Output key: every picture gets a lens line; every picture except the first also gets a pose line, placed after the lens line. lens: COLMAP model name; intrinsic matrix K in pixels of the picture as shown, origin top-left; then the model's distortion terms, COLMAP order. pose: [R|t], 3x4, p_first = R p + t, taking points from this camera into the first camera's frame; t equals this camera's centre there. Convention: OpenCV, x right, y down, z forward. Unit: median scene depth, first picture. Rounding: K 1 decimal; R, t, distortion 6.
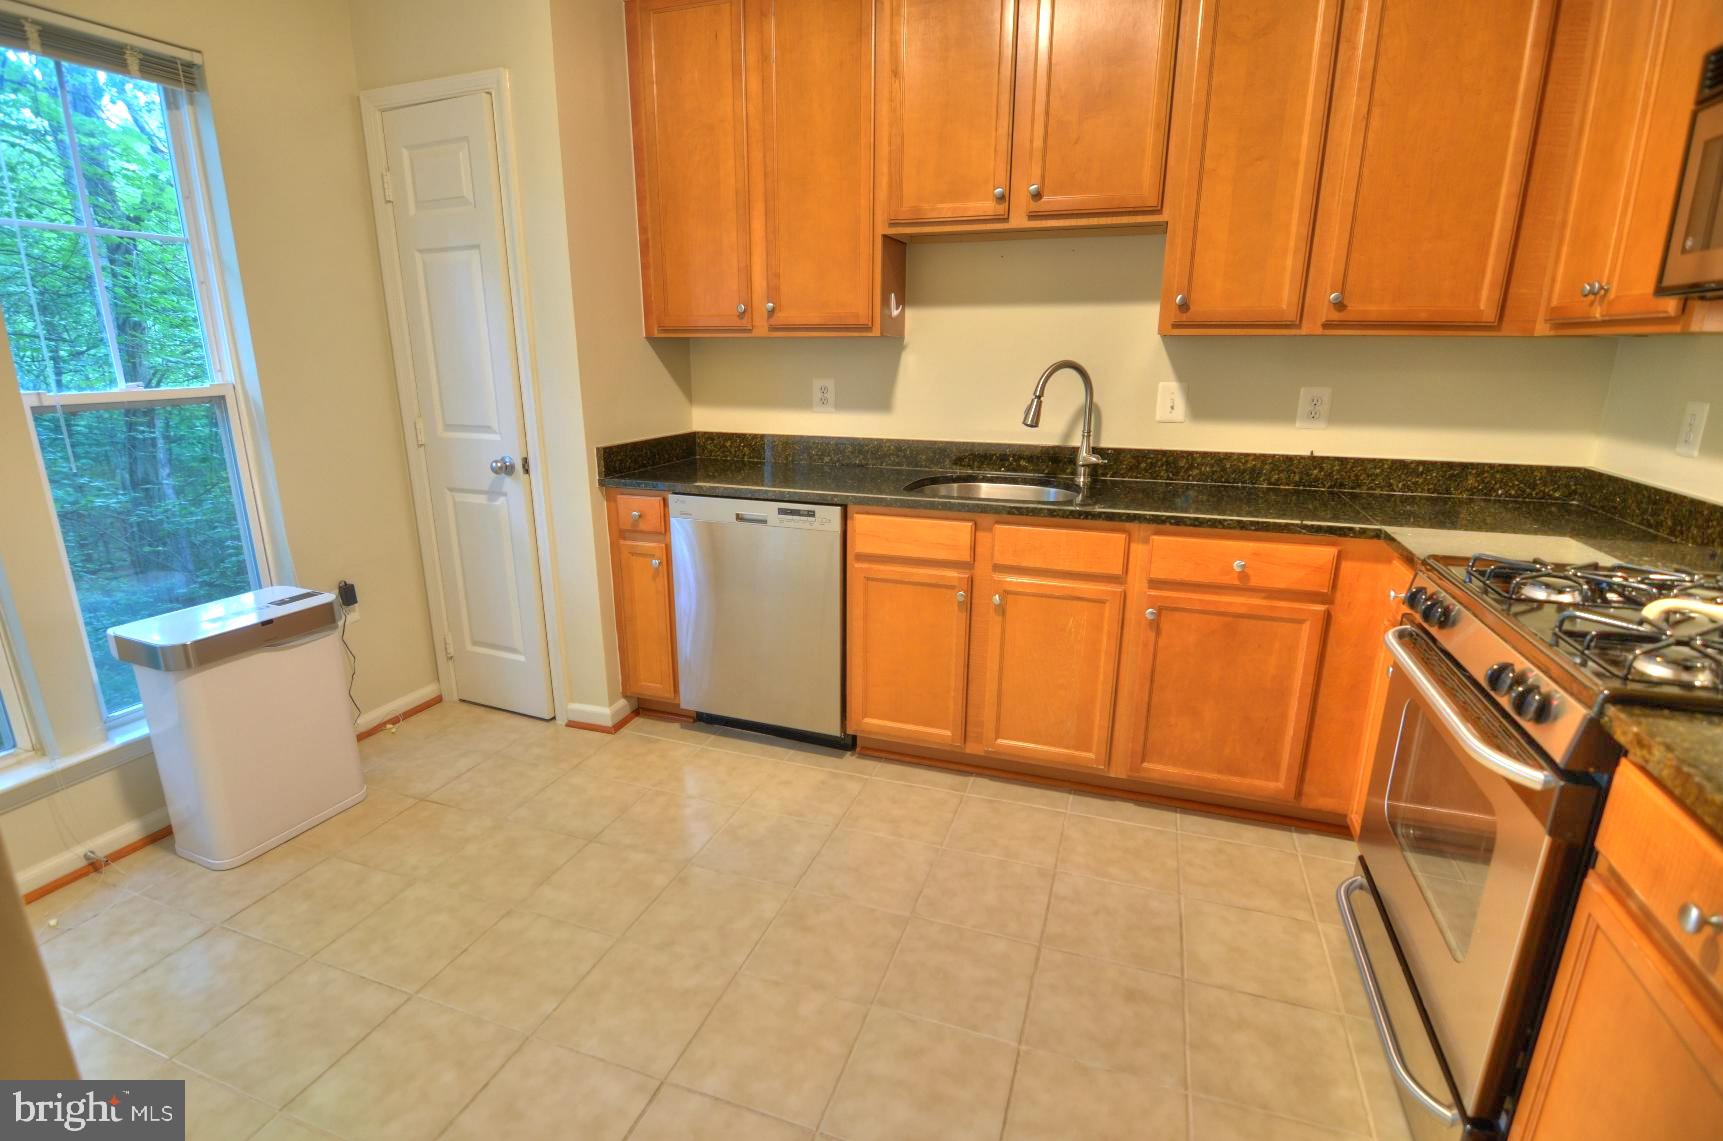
lens RADIAL K [[828.6, 0, 843.7], [0, 828.6, 579.4], [0, 0, 1]] dist [-0.005959, -0.011103]
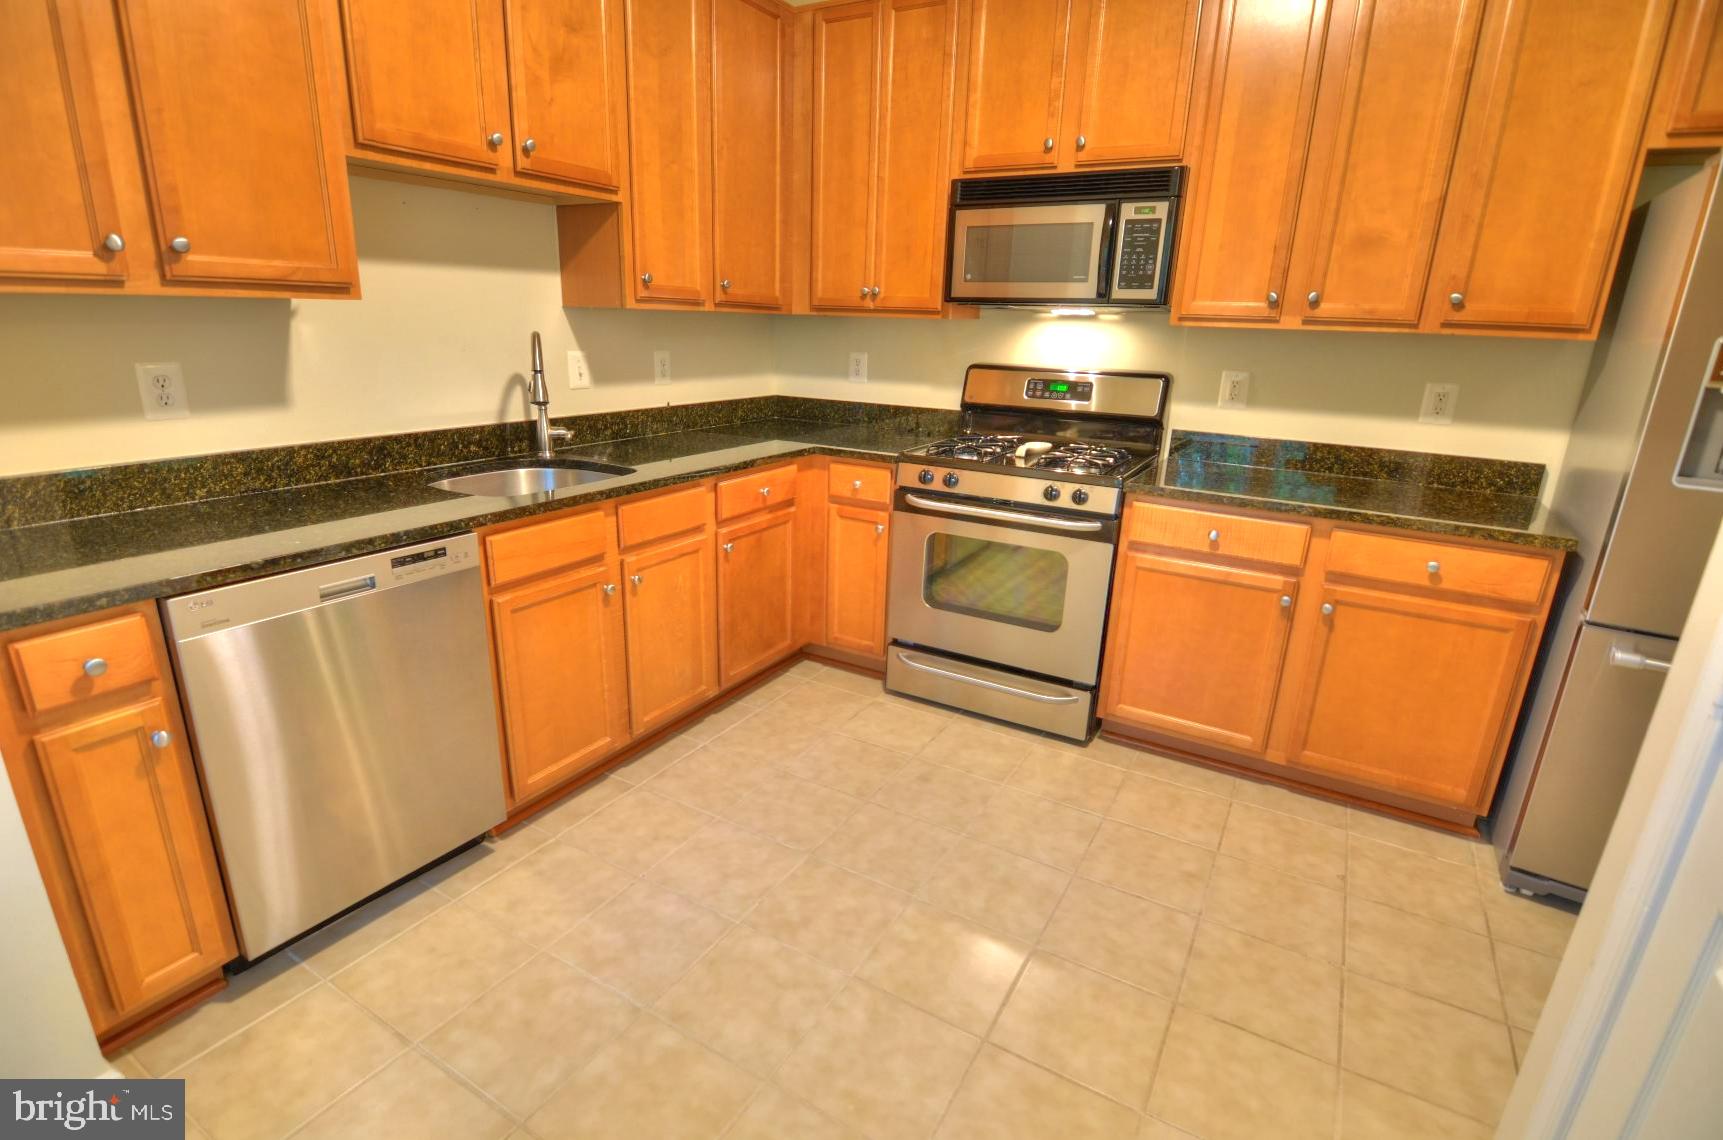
lens RADIAL K [[828.6, 0, 843.7], [0, 828.6, 578.9], [0, 0, 1]] dist [-0.005959, -0.011103]
pose [[0.188996, -0.290754, 0.937946, -0.696162], [0.233555, 0.941060, 0.244658, -0.161734], [-0.953799, 0.172823, 0.245763, 0.525958]]
